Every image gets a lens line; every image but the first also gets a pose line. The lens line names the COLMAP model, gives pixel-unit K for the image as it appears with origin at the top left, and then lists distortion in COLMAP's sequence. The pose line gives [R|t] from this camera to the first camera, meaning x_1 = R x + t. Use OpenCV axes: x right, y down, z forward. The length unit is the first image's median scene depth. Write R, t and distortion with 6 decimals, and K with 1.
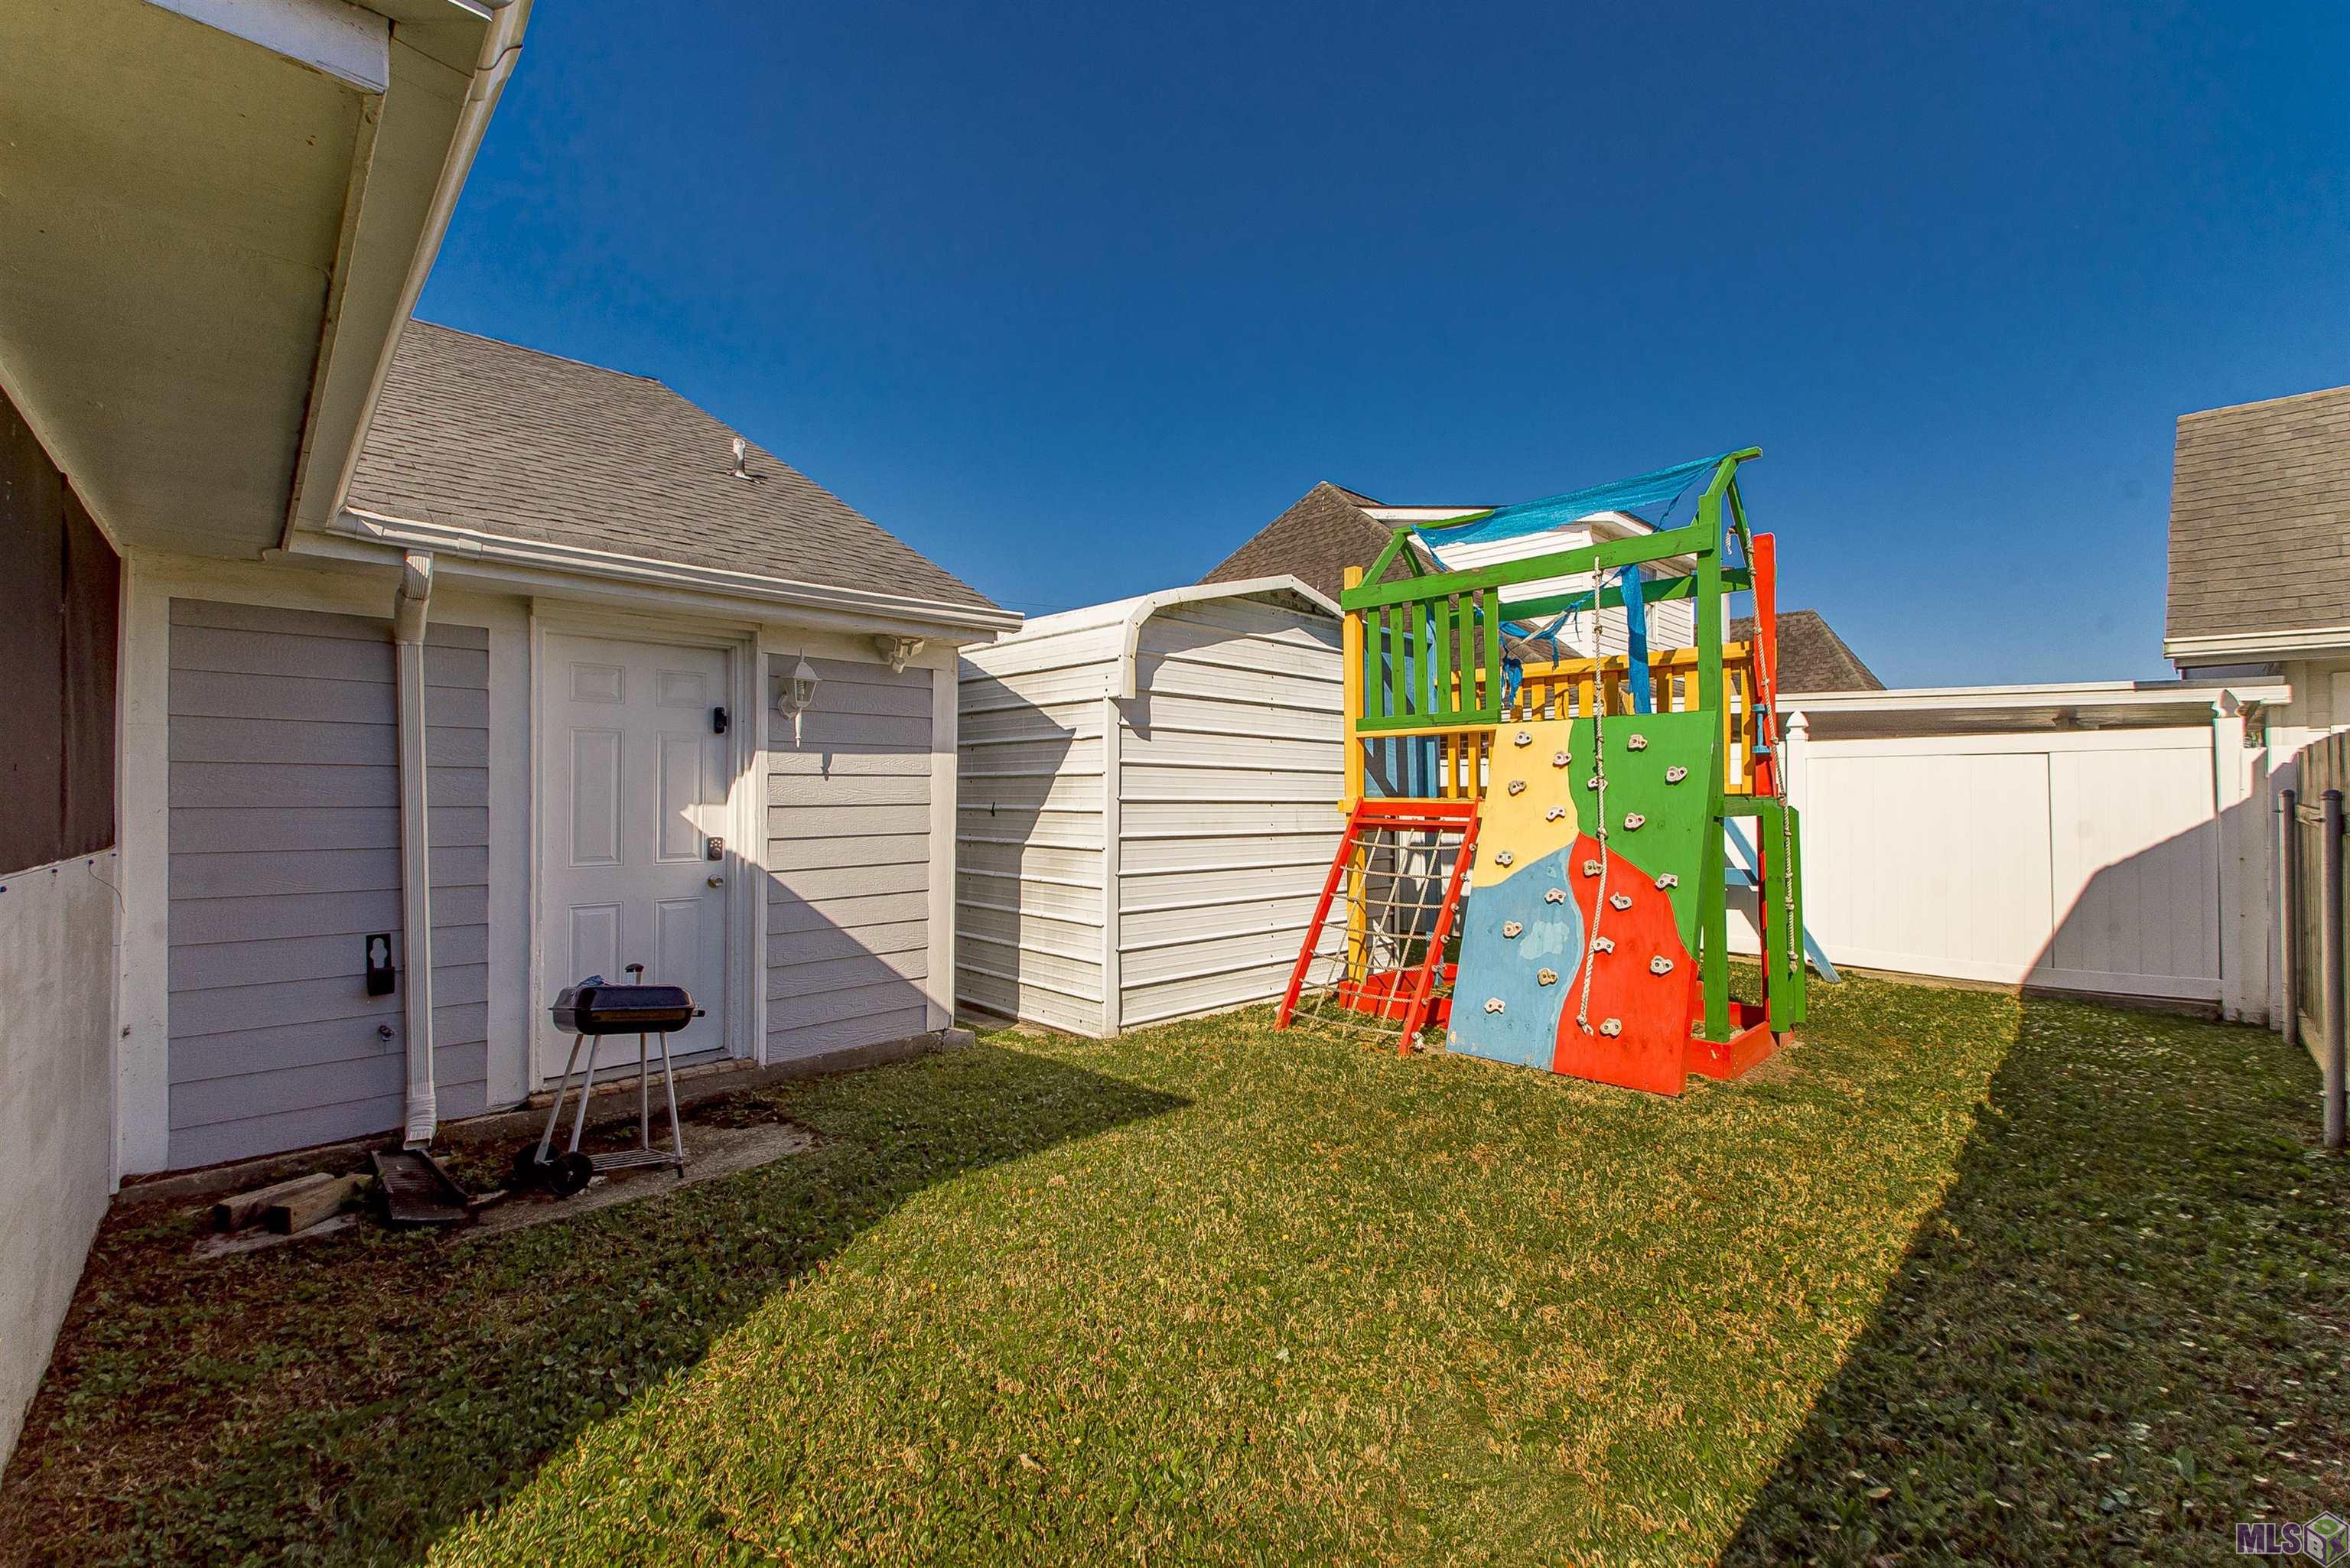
lens RADIAL K [[967.4, 0, 1178.7], [0, 967.4, 796.7], [0, 0, 1]] dist [0.003204, -0.000045]
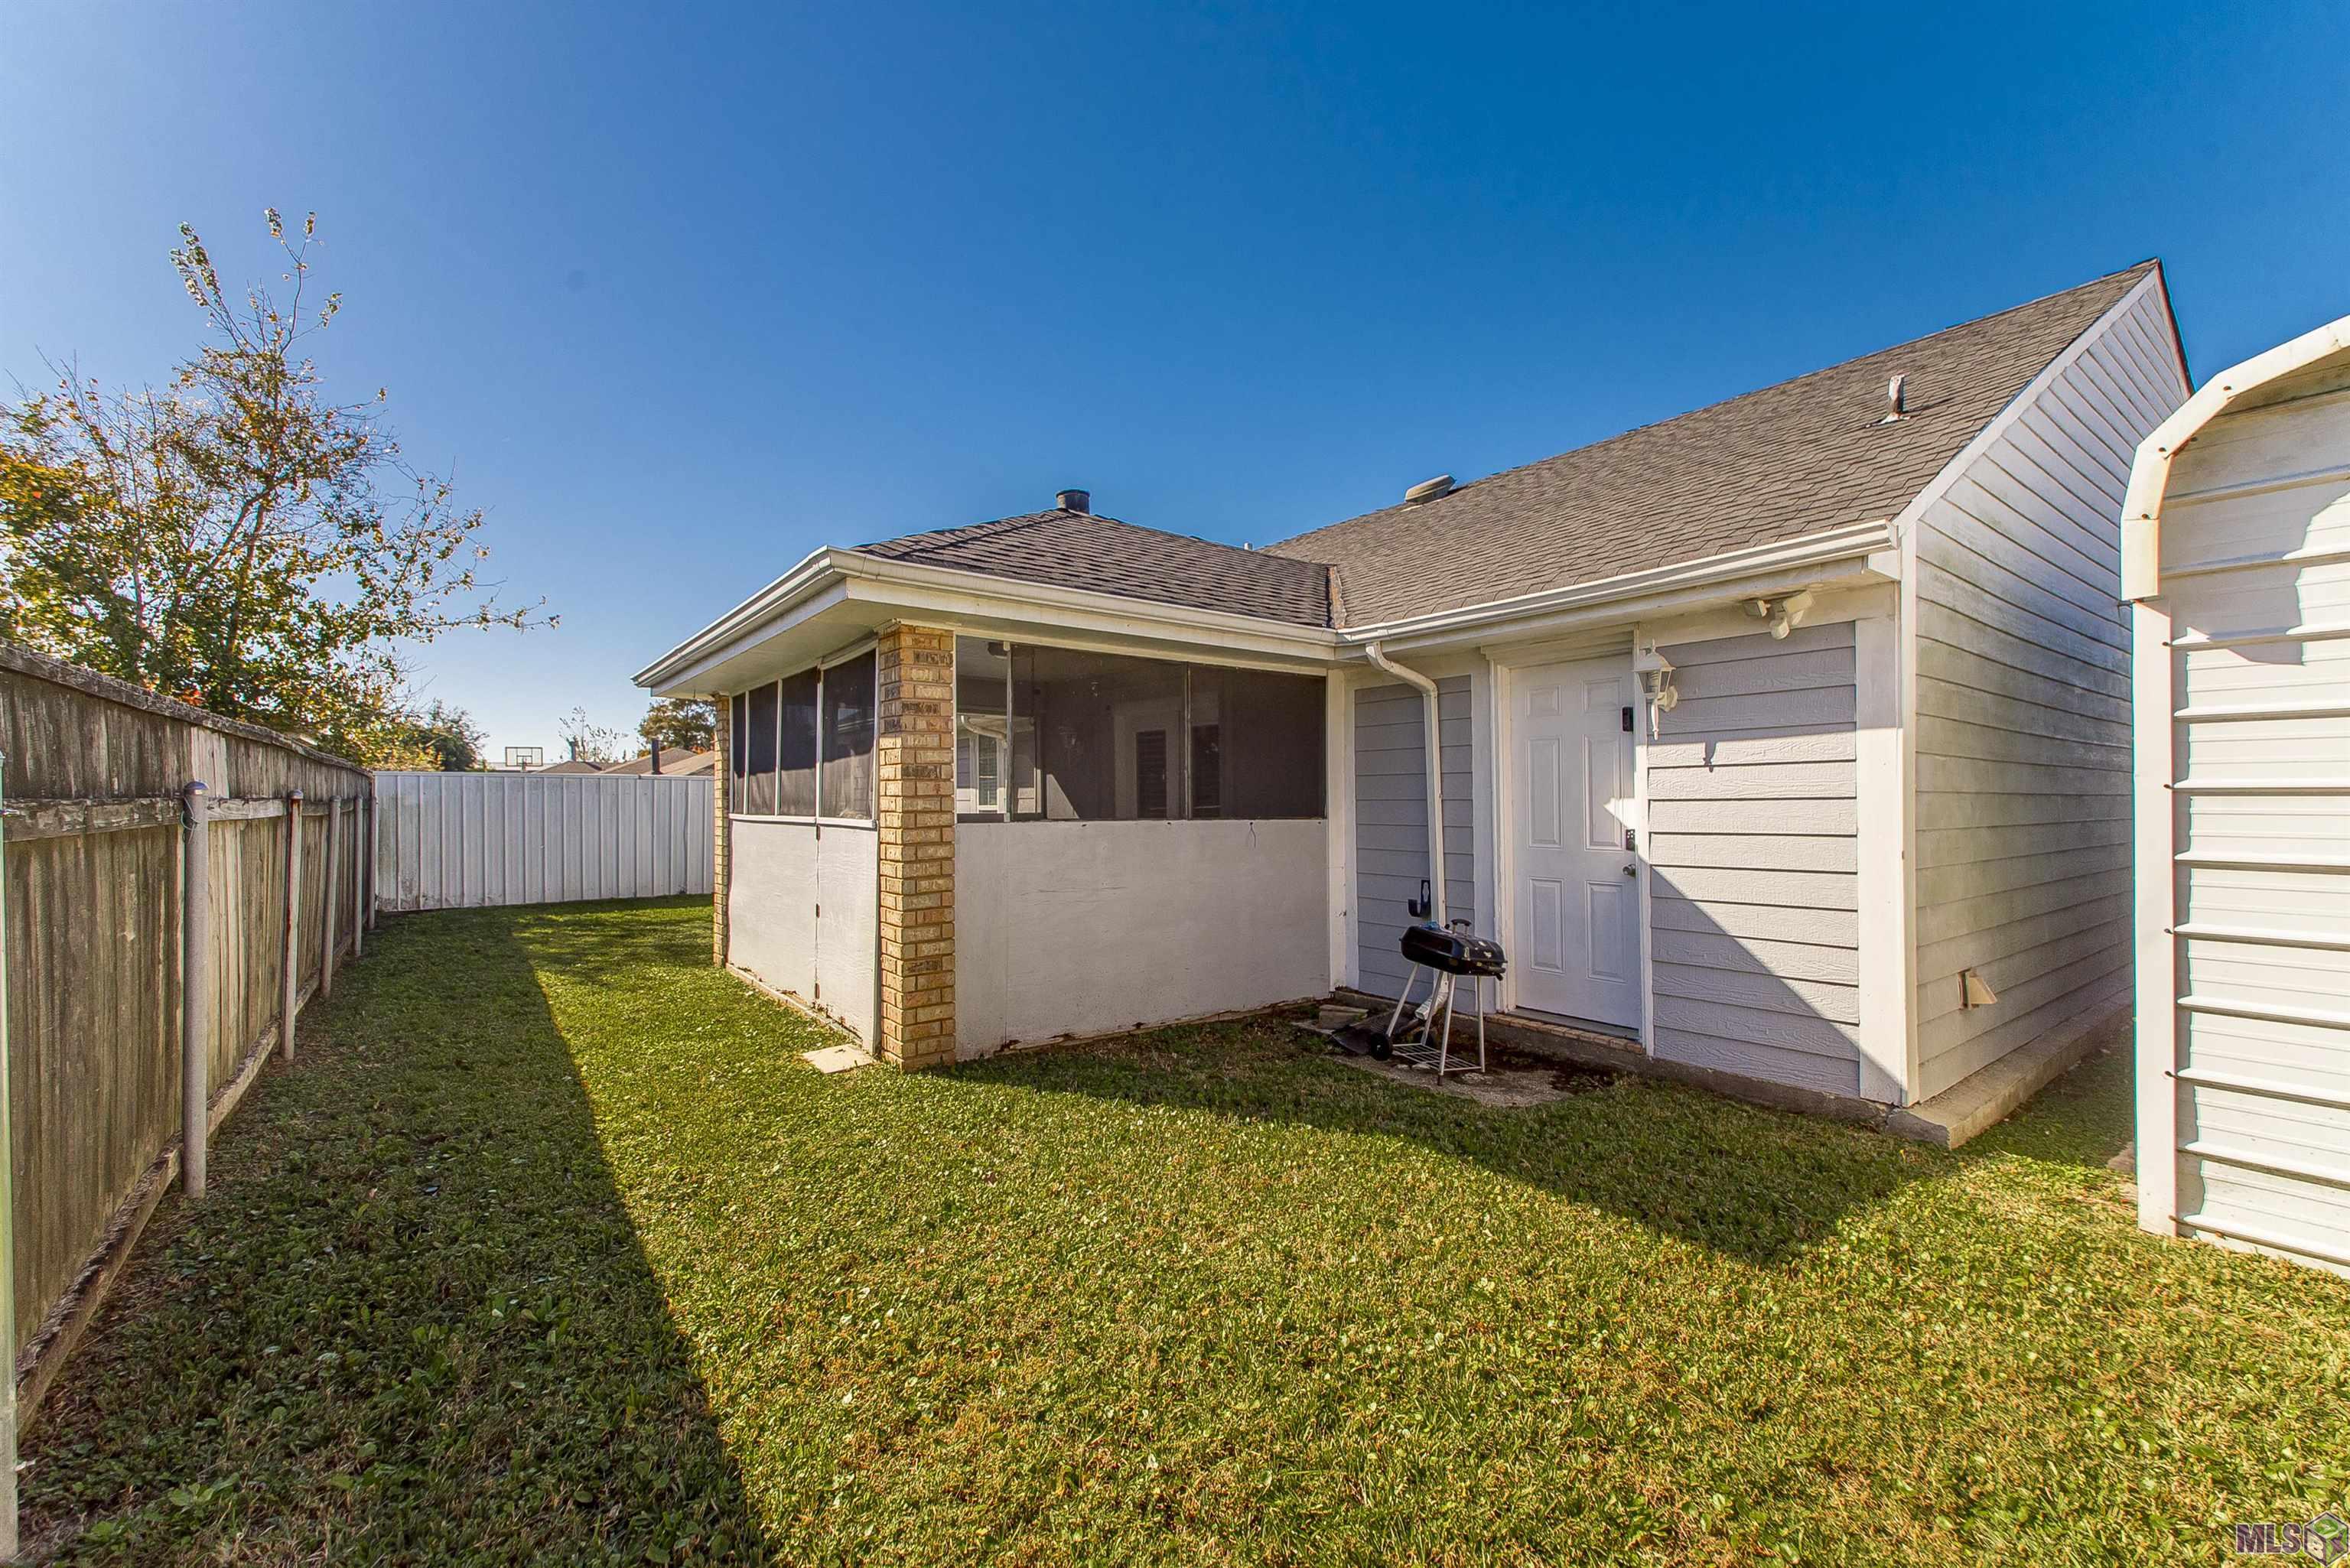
lens RADIAL K [[967.4, 0, 1178.7], [0, 967.4, 796.7], [0, 0, 1]] dist [0.003204, -0.000045]
pose [[-0.122088, -0.000692, -0.992519, 0.642706], [0.007593, 0.999970, -0.001631, 0.004420], [0.992490, -0.007735, -0.122079, 0.642070]]
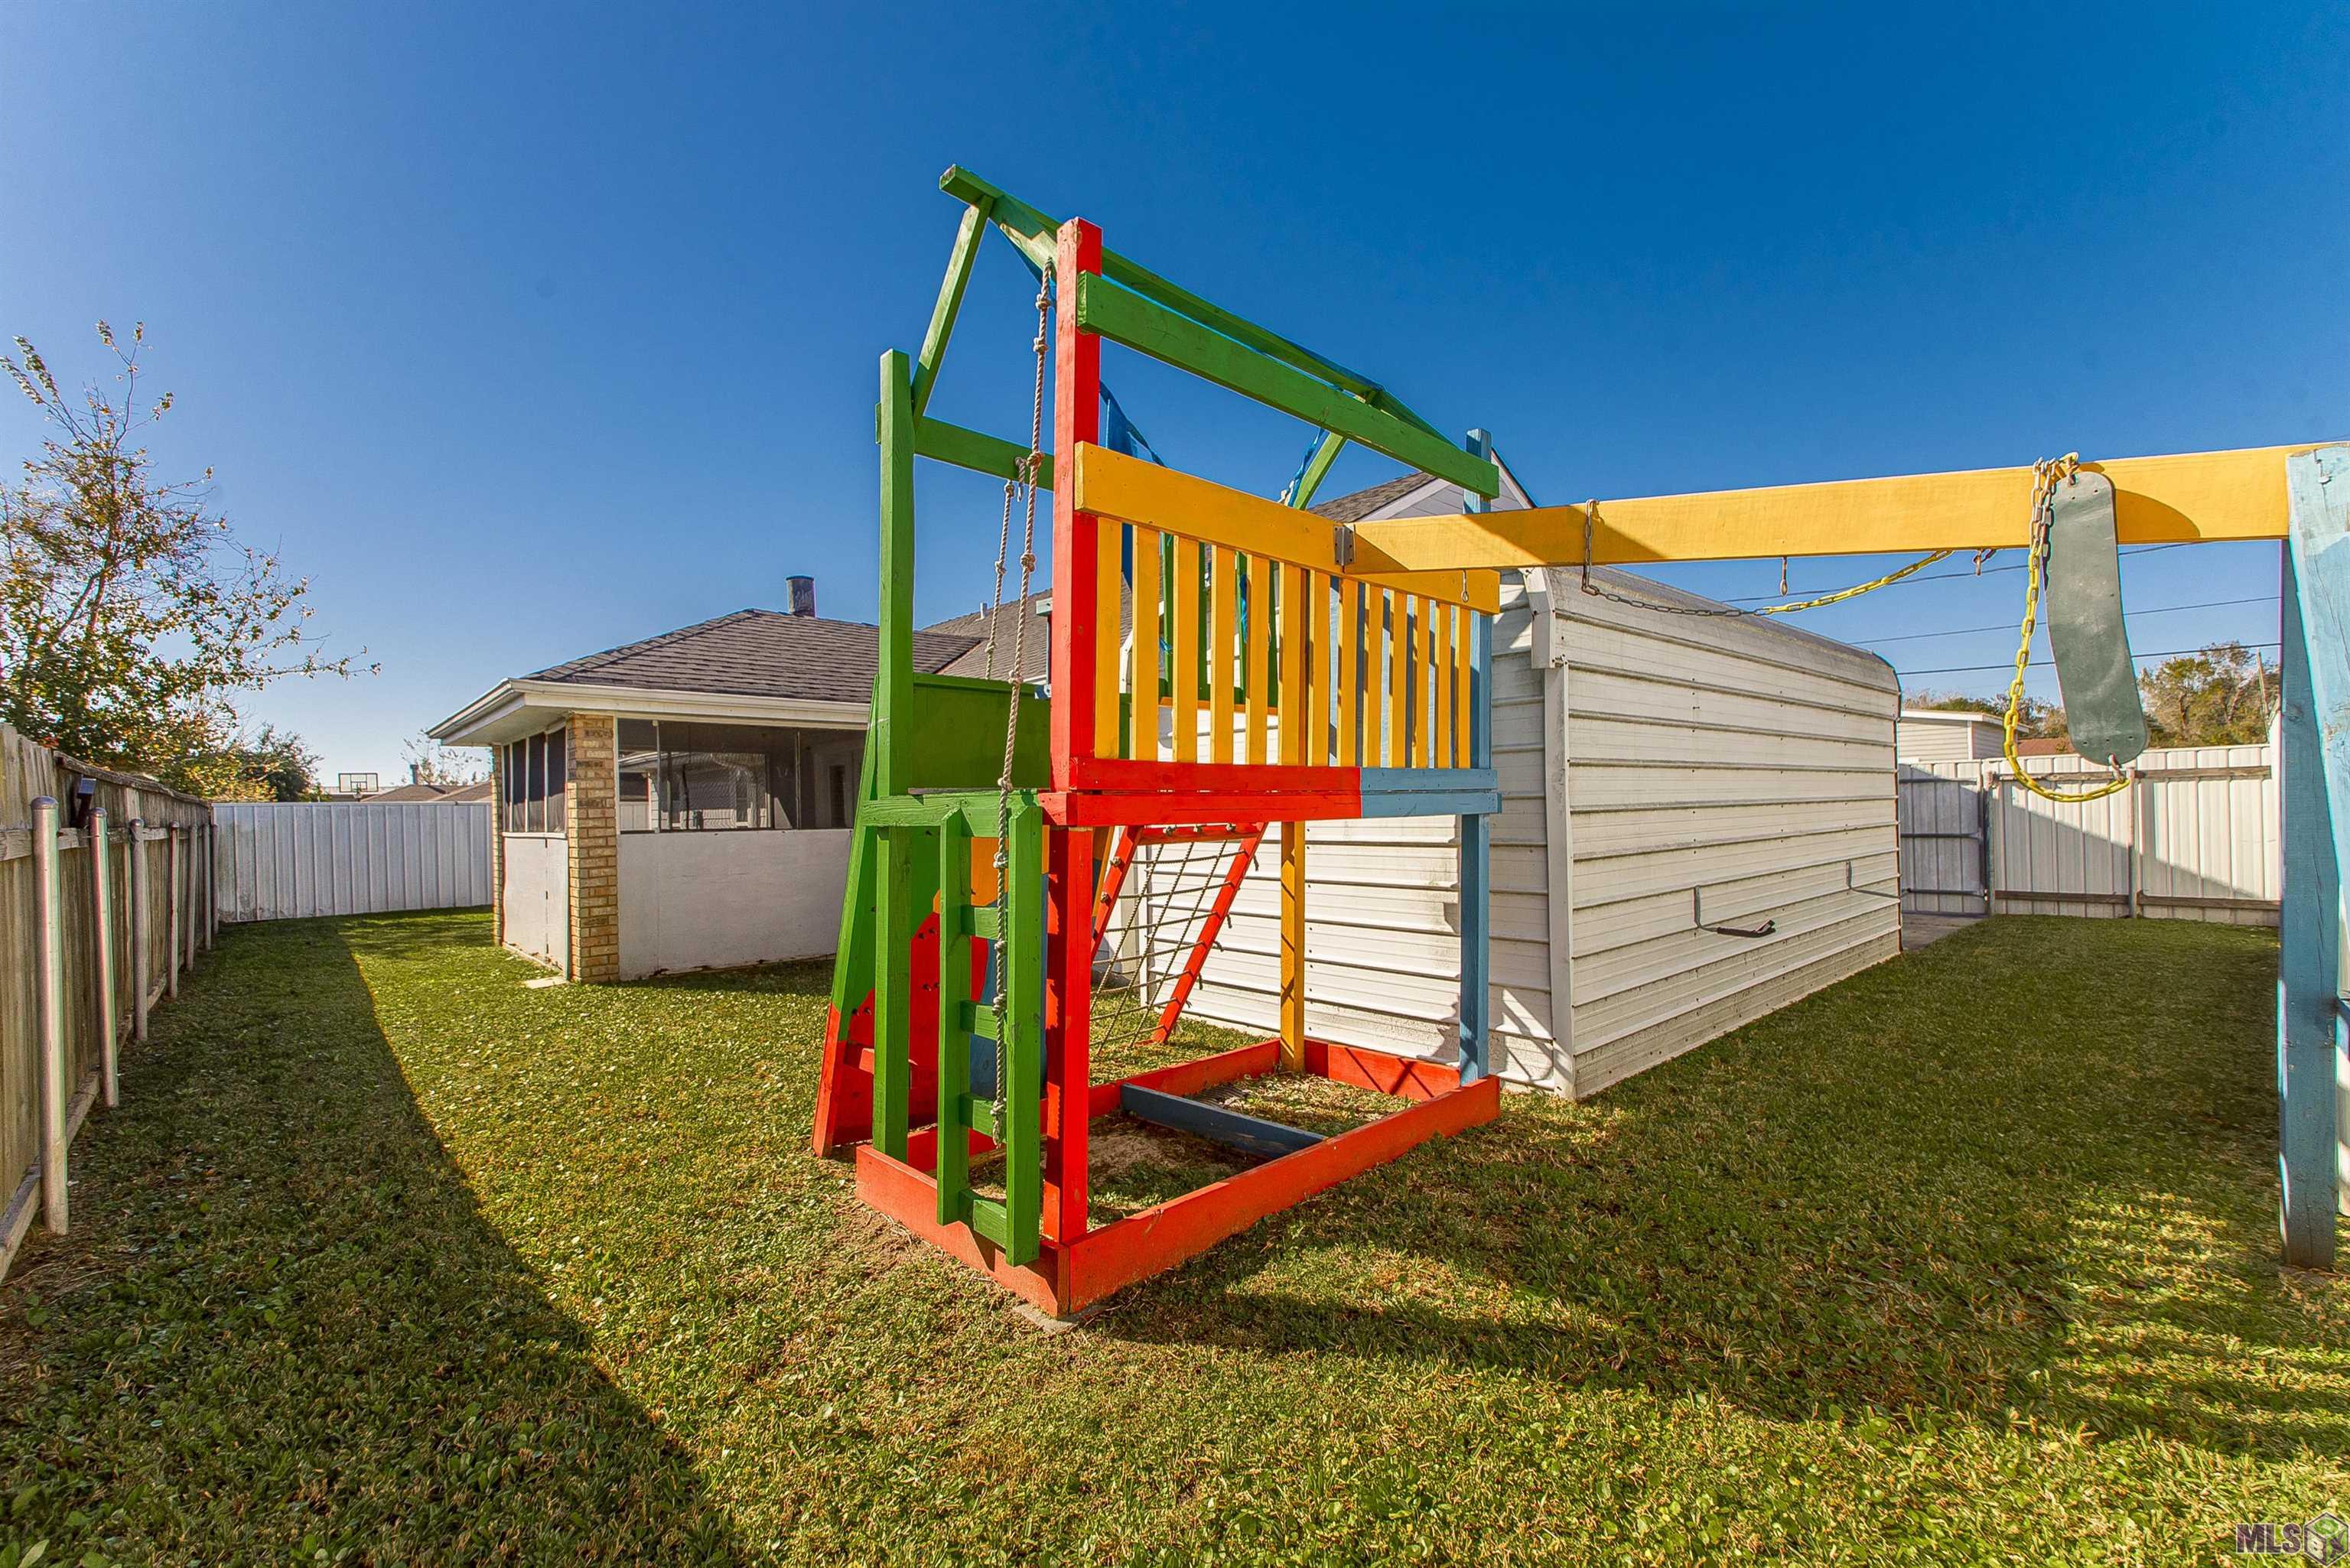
lens RADIAL K [[996.0, 0, 1175.1], [0, 996.0, 812.6], [0, 0, 1]] dist [-0.000201, 0.000029]
pose [[-0.035363, 0.005483, -0.999359, 1.282485], [0.025372, 0.999668, 0.004587, 0.008059], [0.999052, -0.025193, -0.035491, 1.255438]]
